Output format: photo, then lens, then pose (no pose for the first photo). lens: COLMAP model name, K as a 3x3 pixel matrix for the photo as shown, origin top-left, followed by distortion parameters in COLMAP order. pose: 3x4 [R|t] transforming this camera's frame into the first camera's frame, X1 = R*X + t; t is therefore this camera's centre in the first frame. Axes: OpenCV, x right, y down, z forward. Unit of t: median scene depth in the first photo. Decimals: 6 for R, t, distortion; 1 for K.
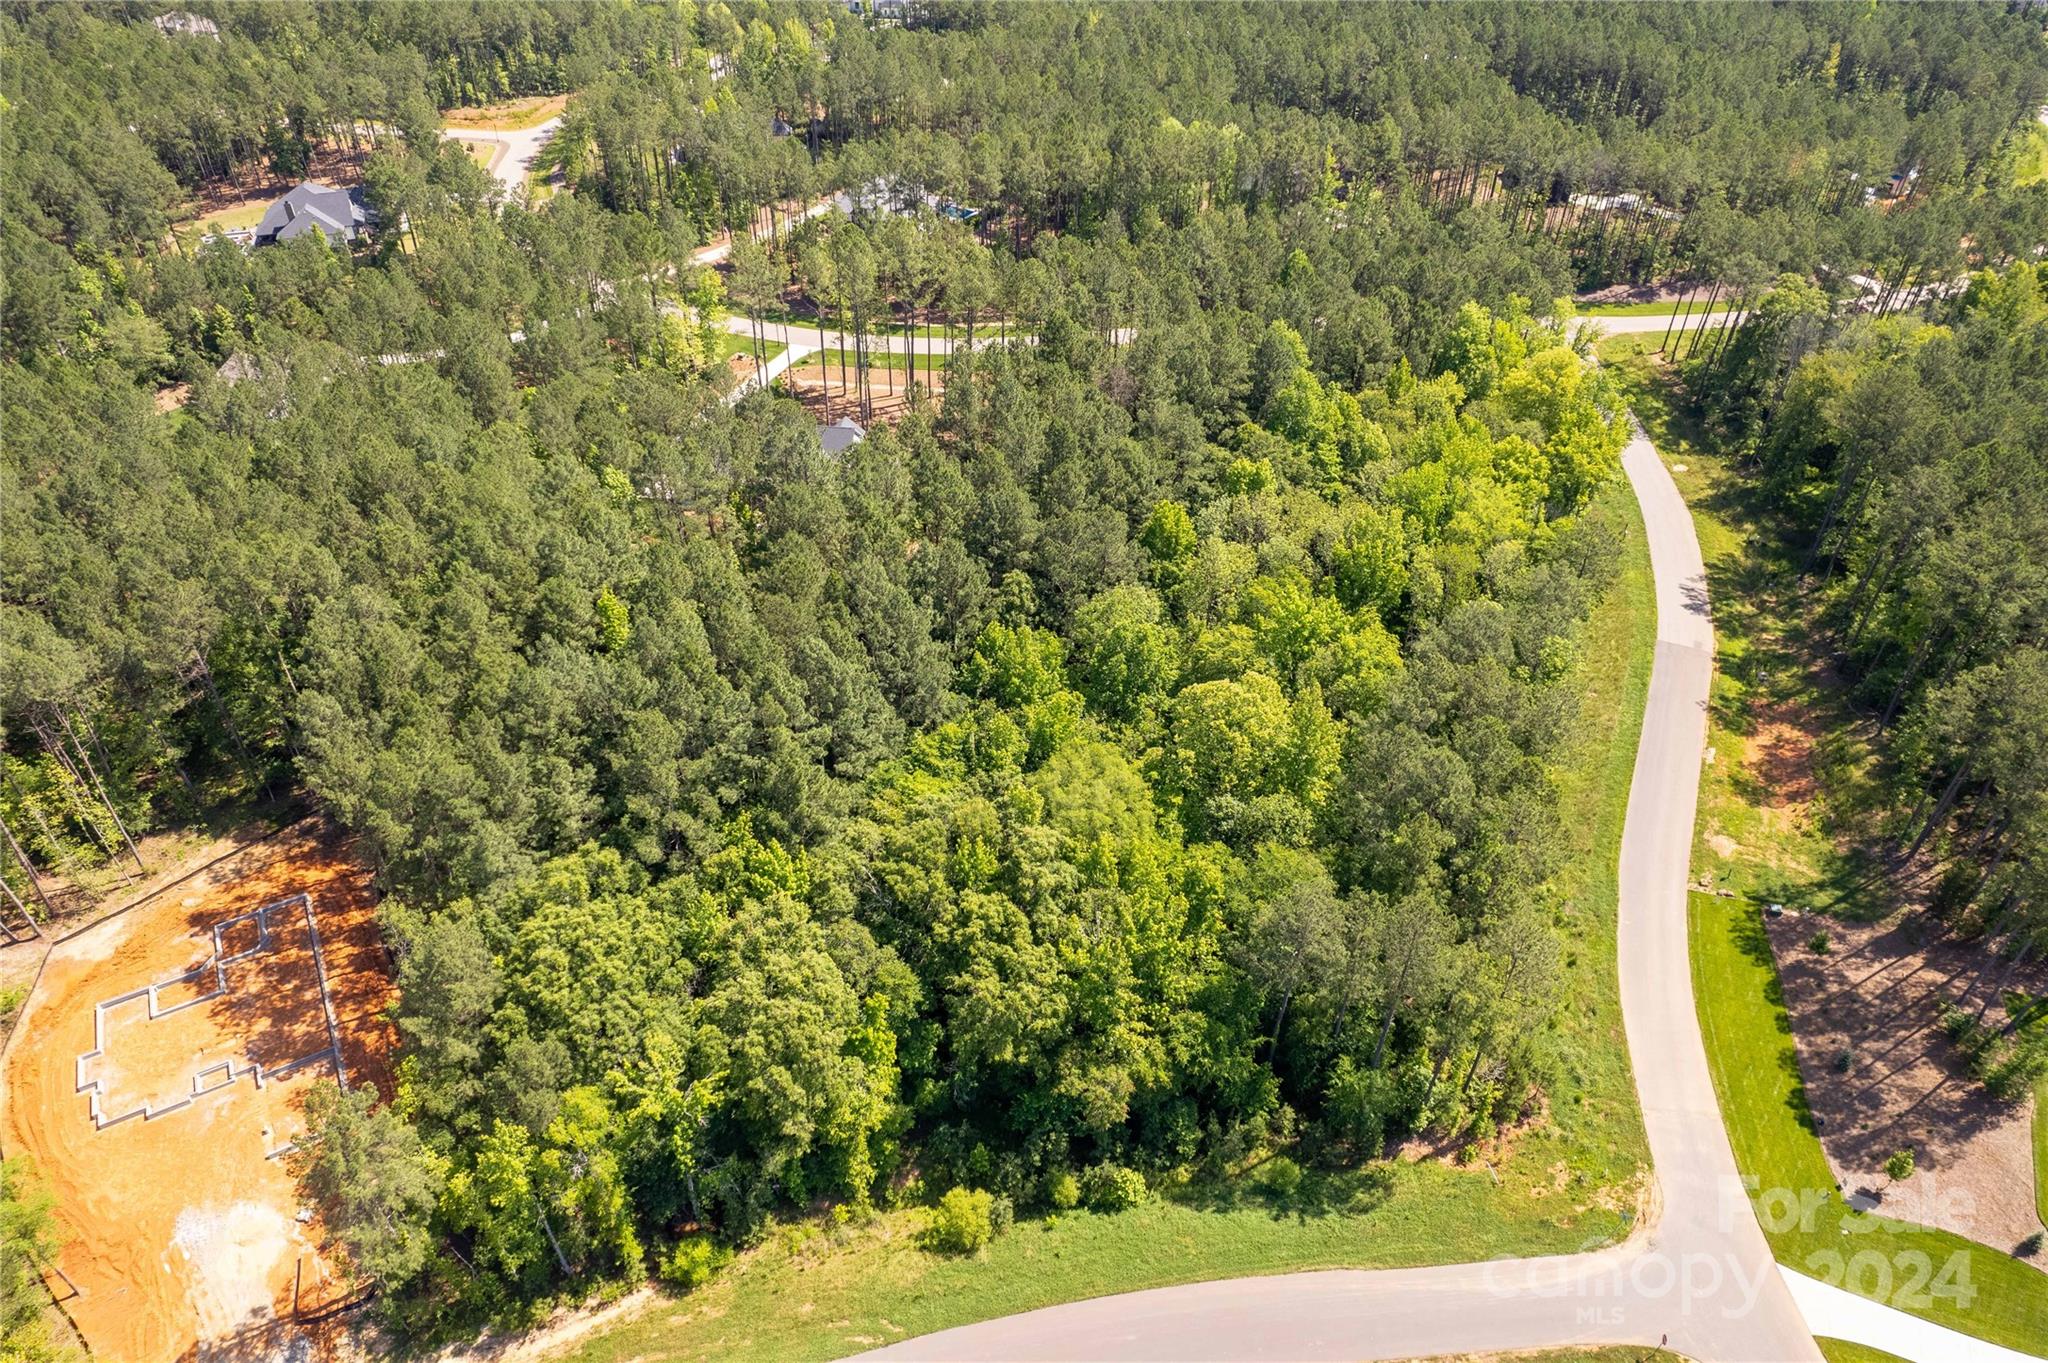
lens RADIAL K [[1311.9, 0, 1022.3], [0, 1311.9, 677.1], [0, 0, 1]] dist [-0.089590, 0.083732]
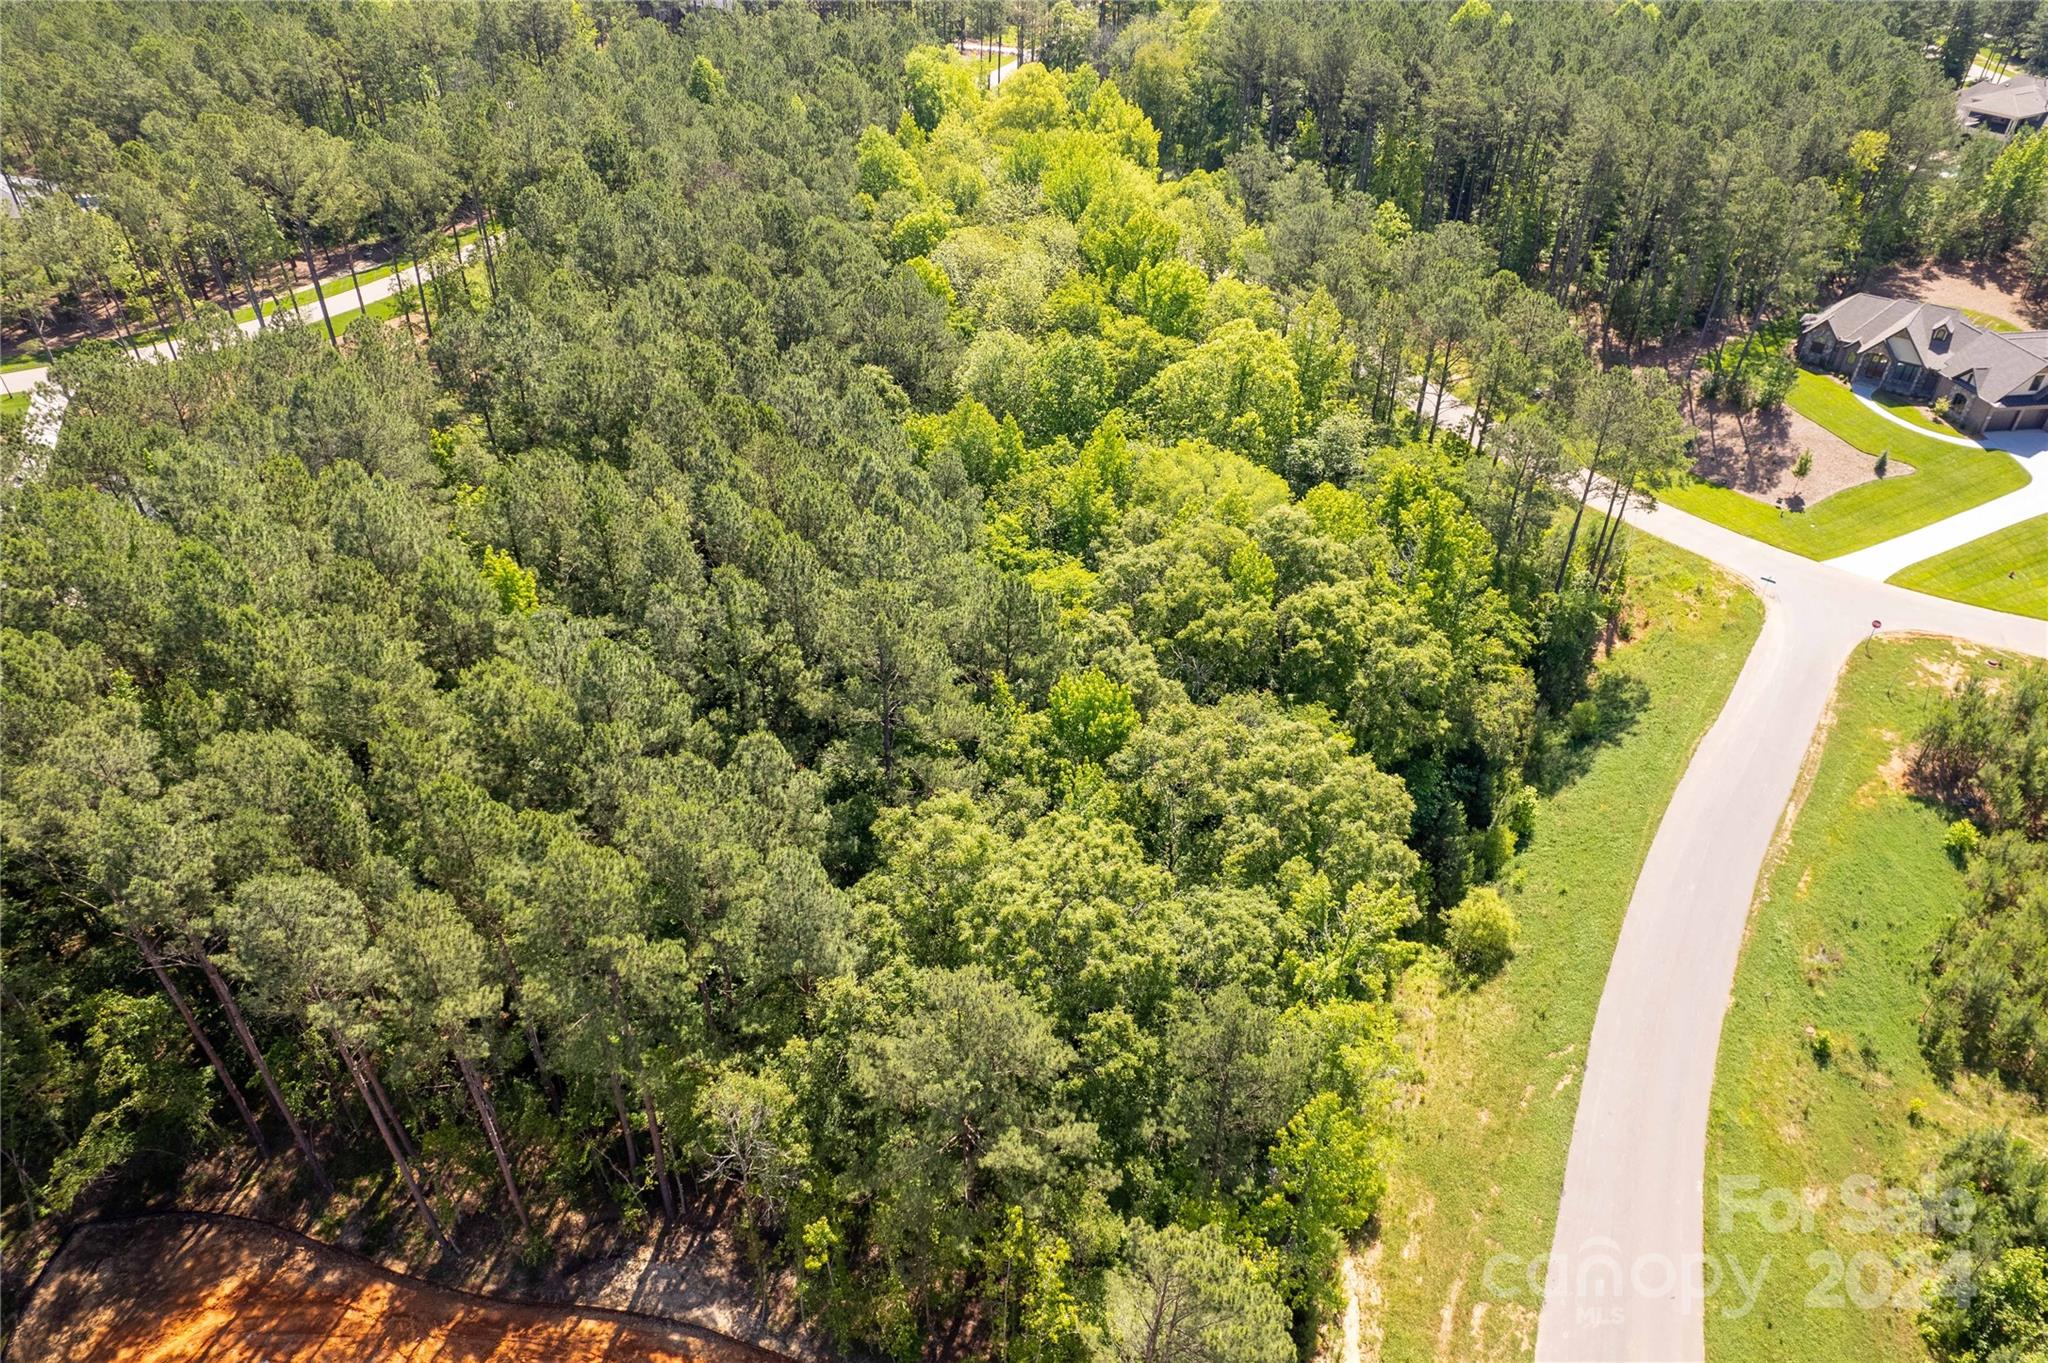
lens RADIAL K [[1311.9, 0, 1022.3], [0, 1311.9, 677.1], [0, 0, 1]] dist [-0.089590, 0.083732]
pose [[0.656645, -0.457899, 0.599288, -0.558075], [0.465613, 0.871220, 0.155500, 0.003812], [-0.593315, 0.176928, 0.785286, 0.400841]]
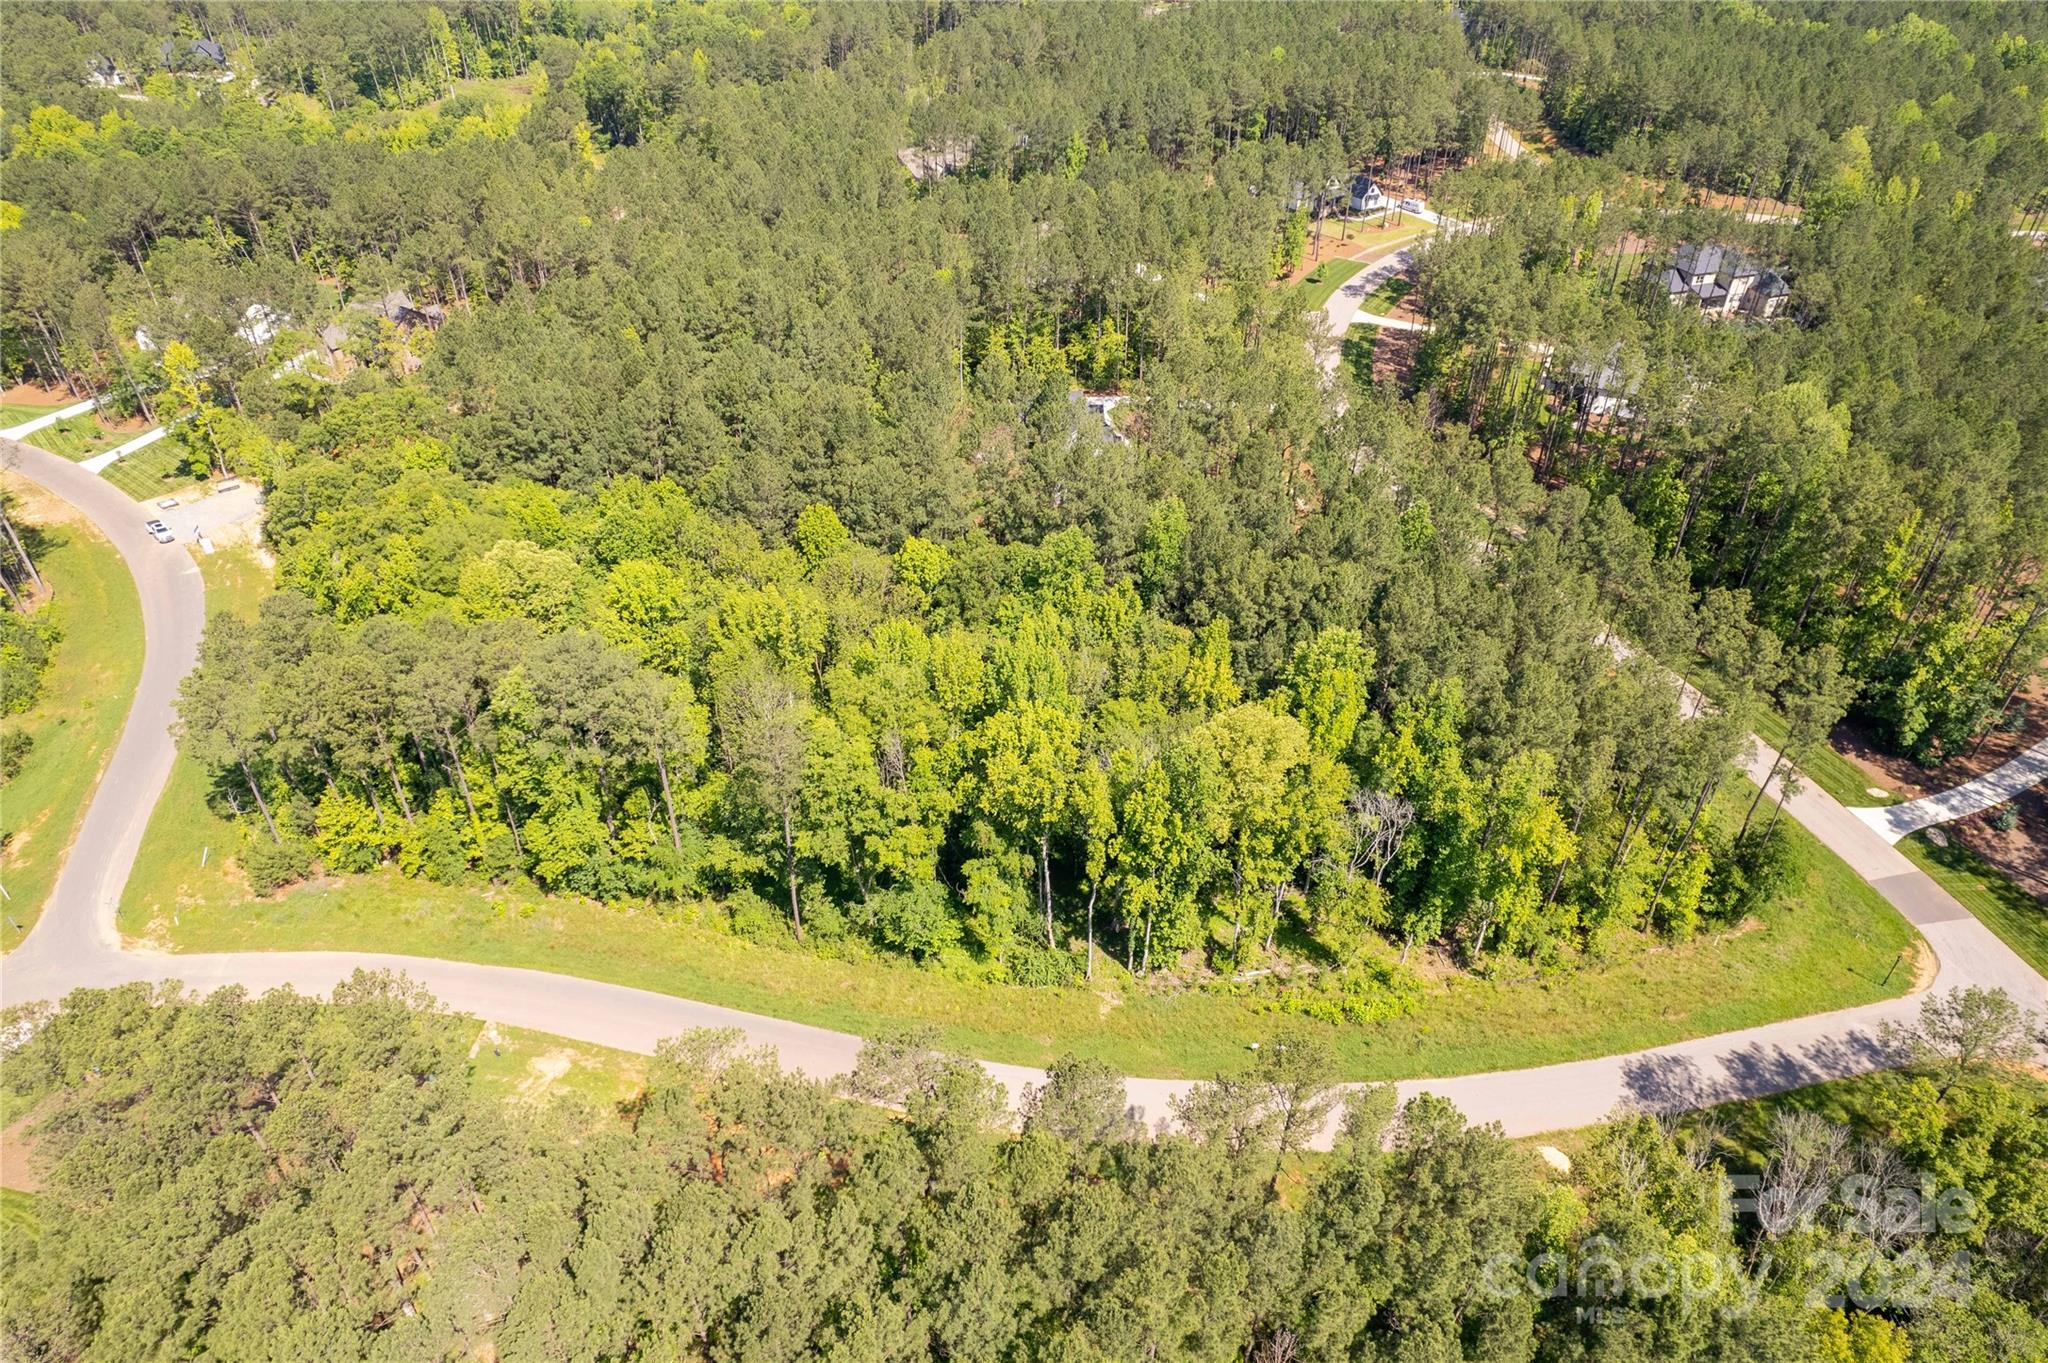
lens RADIAL K [[1319.2, 0, 1023.4], [0, 1319.2, 675.1], [0, 0, 1]] dist [-0.087492, 0.078787]
pose [[0.232638, 0.569555, -0.788345, 1.237897], [-0.603888, 0.719987, 0.341963, -0.577086], [0.762364, 0.396518, 0.511443, 0.750361]]
